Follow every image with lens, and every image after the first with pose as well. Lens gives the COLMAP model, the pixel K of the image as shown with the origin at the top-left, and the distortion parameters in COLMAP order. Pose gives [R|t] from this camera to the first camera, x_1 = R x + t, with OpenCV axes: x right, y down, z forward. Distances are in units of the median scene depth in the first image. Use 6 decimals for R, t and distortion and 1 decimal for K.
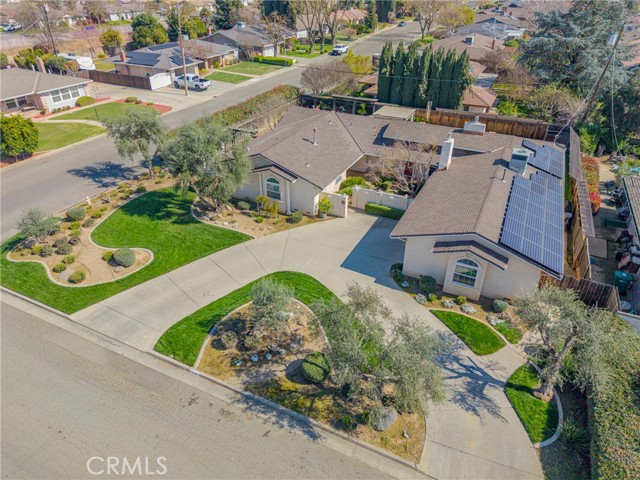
lens RADIAL K [[430.3, 0, 320.0], [0, 430.3, 240.0], [0, 0, 1]] dist [0.024750, -0.027170]
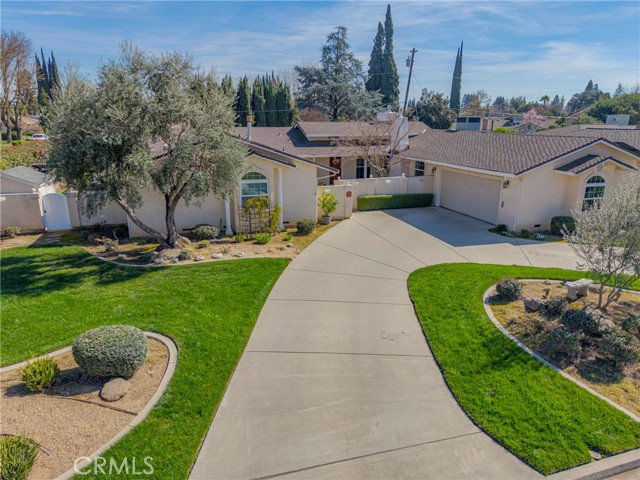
lens RADIAL K [[430.3, 0, 320.0], [0, 430.3, 240.0], [0, 0, 1]] dist [0.024750, -0.027170]
pose [[0.722280, -0.195731, 0.663326, -0.555365], [0.365163, 0.922456, -0.125423, 0.062364], [-0.587340, 0.332813, 0.737745, 0.657902]]
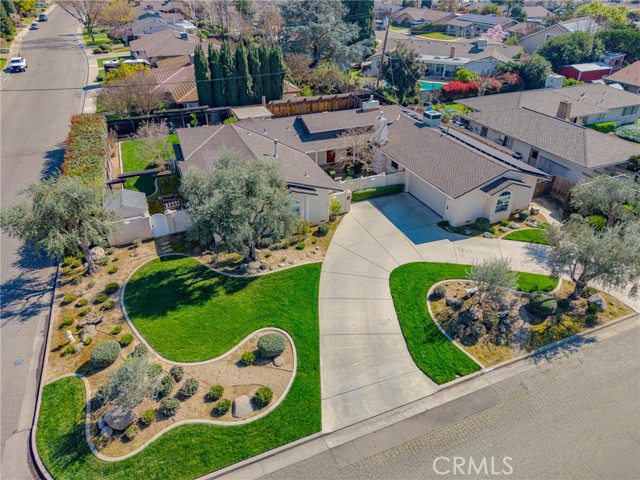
lens RADIAL K [[430.3, 0, 320.0], [0, 430.3, 240.0], [0, 0, 1]] dist [0.024750, -0.027170]
pose [[0.663164, -0.402825, 0.630829, -0.836865], [0.393698, 0.904541, 0.163729, -0.234532], [-0.636565, 0.139777, 0.758451, 0.332016]]
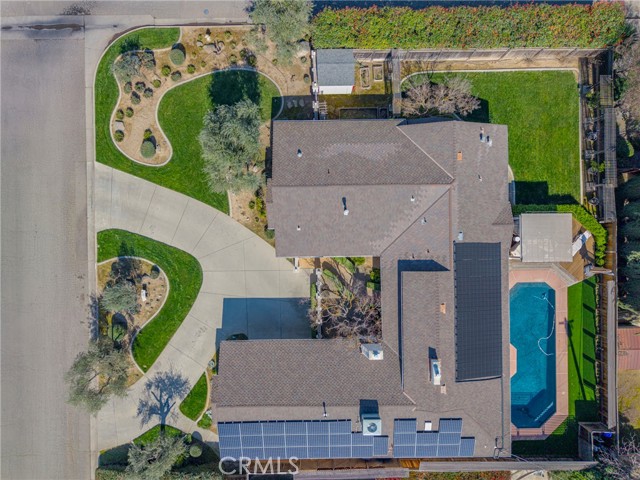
lens RADIAL K [[430.3, 0, 320.0], [0, 430.3, 240.0], [0, 0, 1]] dist [0.024750, -0.027170]
pose [[0.449314, 0.893368, -0.003216, 0.026185], [-0.470141, 0.239513, 0.849471, -1.280870], [0.759661, -0.380167, 0.527626, 0.622020]]
